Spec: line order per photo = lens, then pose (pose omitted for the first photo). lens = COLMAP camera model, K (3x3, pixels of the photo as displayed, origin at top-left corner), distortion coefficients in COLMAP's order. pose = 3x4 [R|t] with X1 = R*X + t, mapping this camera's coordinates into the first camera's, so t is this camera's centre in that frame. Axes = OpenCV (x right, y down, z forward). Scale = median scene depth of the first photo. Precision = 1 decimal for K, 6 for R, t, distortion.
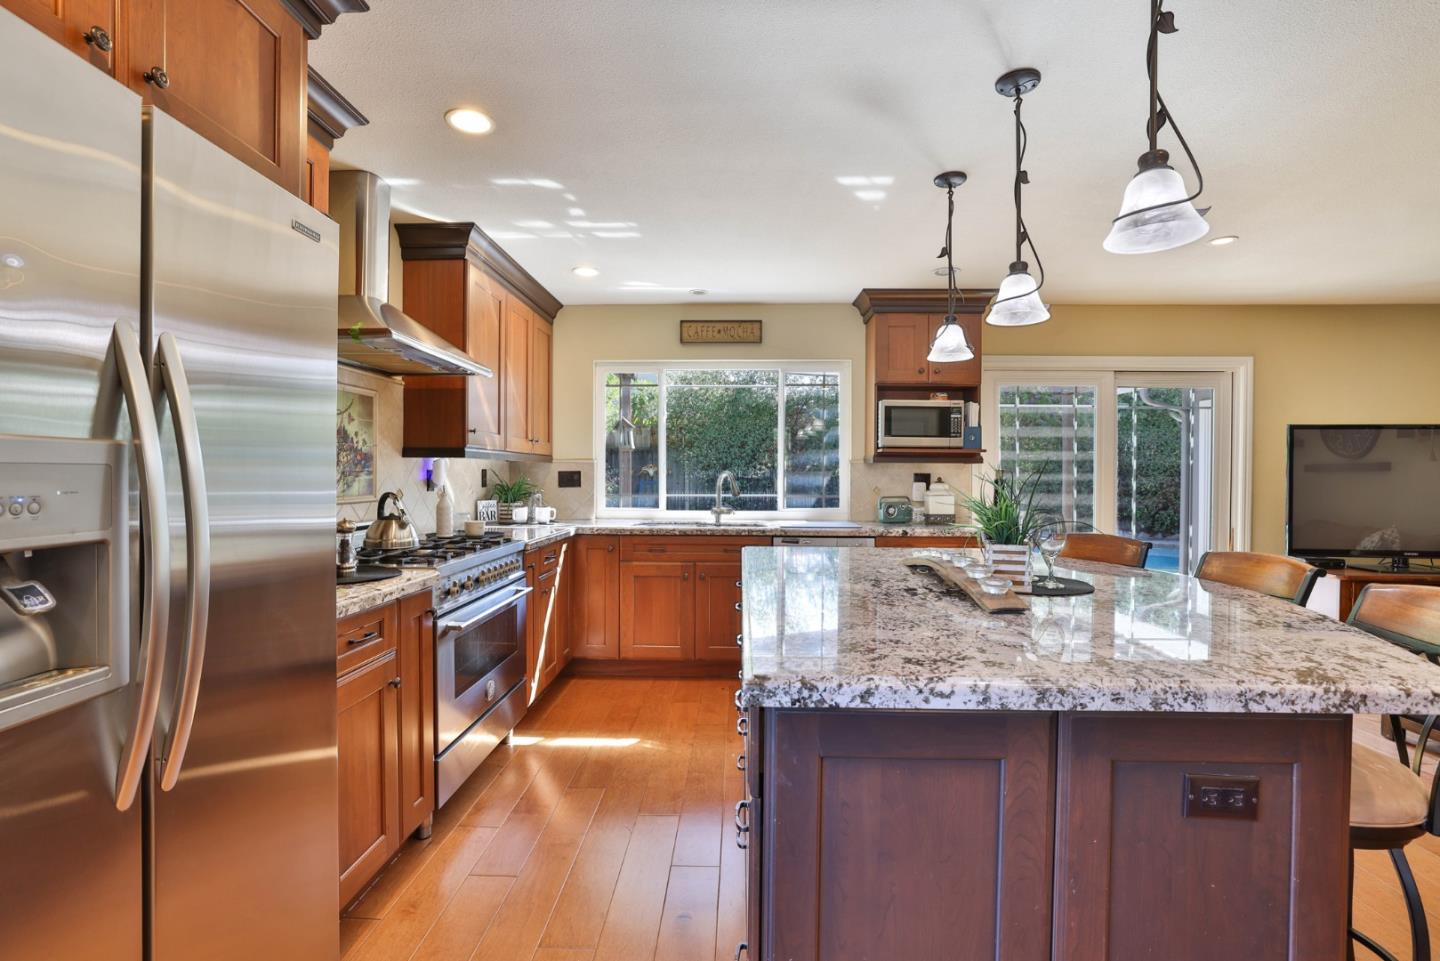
lens RADIAL K [[663.0, 0, 718.6], [0, 663.0, 474.0], [0, 0, 1]] dist [-0.046446, 0.018191]
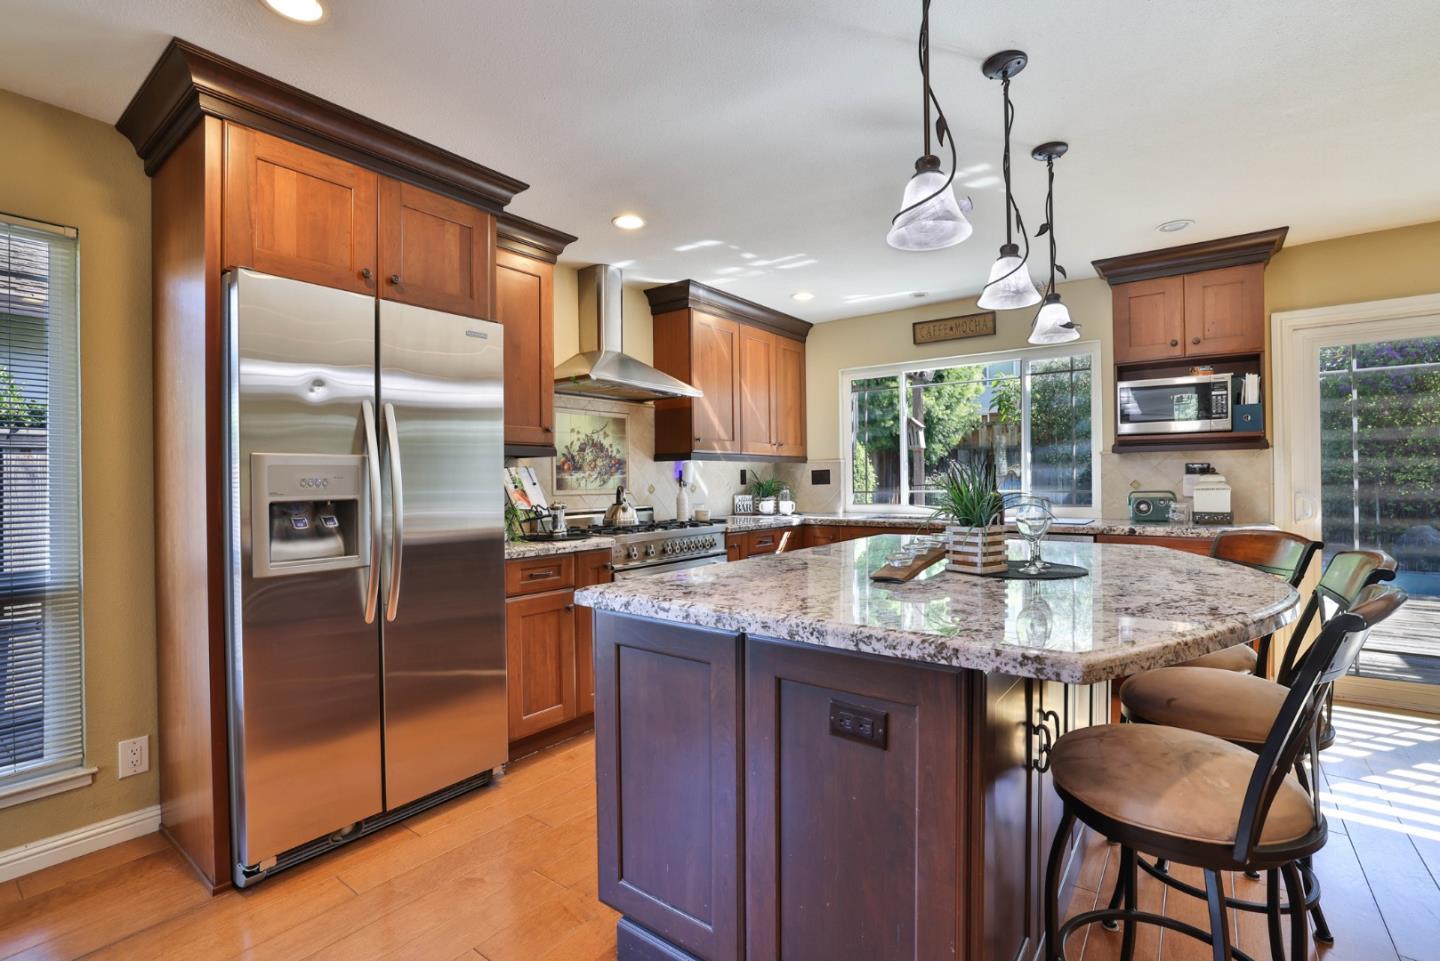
lens RADIAL K [[664.9, 0, 717.1], [0, 664.9, 480.4], [0, 0, 1]] dist [-0.045708, 0.022864]
pose [[0.818761, -0.012909, -0.573990, 0.404889], [0.015240, 0.999884, -0.000750, 0.016624], [0.573933, -0.008133, 0.818862, -0.042884]]
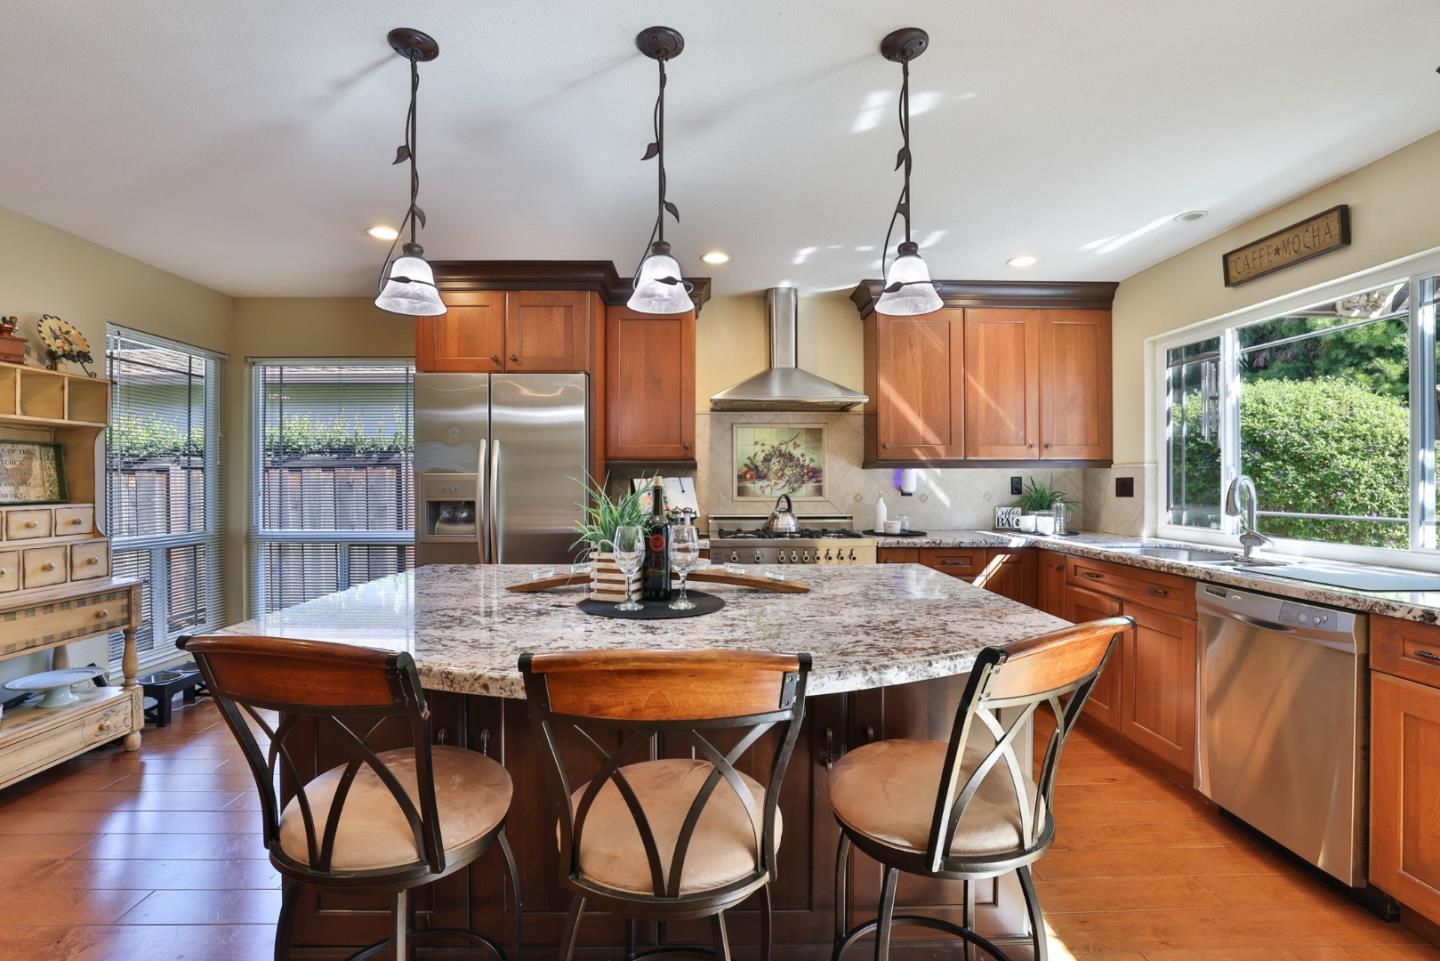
lens RADIAL K [[664.9, 0, 717.1], [0, 664.9, 480.4], [0, 0, 1]] dist [-0.045708, 0.022864]
pose [[0.058404, -0.005404, -0.998278, 0.828541], [0.002583, 0.999983, -0.005262, 0.003217], [0.998290, -0.002271, 0.058417, 0.628303]]
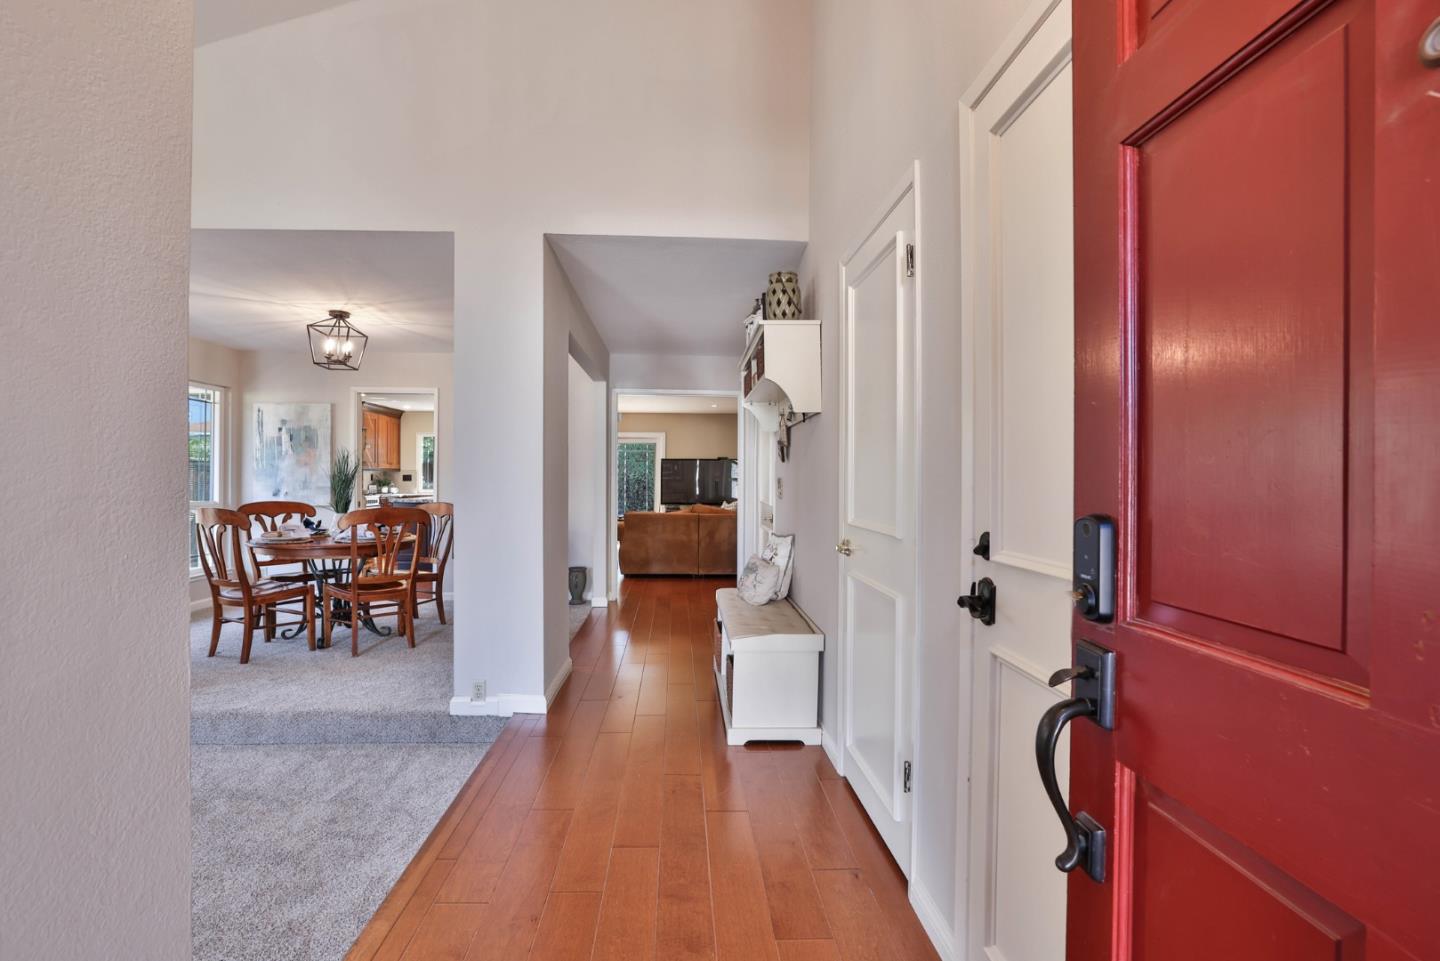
lens RADIAL K [[664.9, 0, 717.1], [0, 664.9, 480.4], [0, 0, 1]] dist [-0.045708, 0.022864]
pose [[0.996711, -0.000713, 0.081037, 1.142013], [0.000416, 0.999993, 0.003686, 0.012452], [-0.081039, -0.003640, 0.996704, -2.471802]]
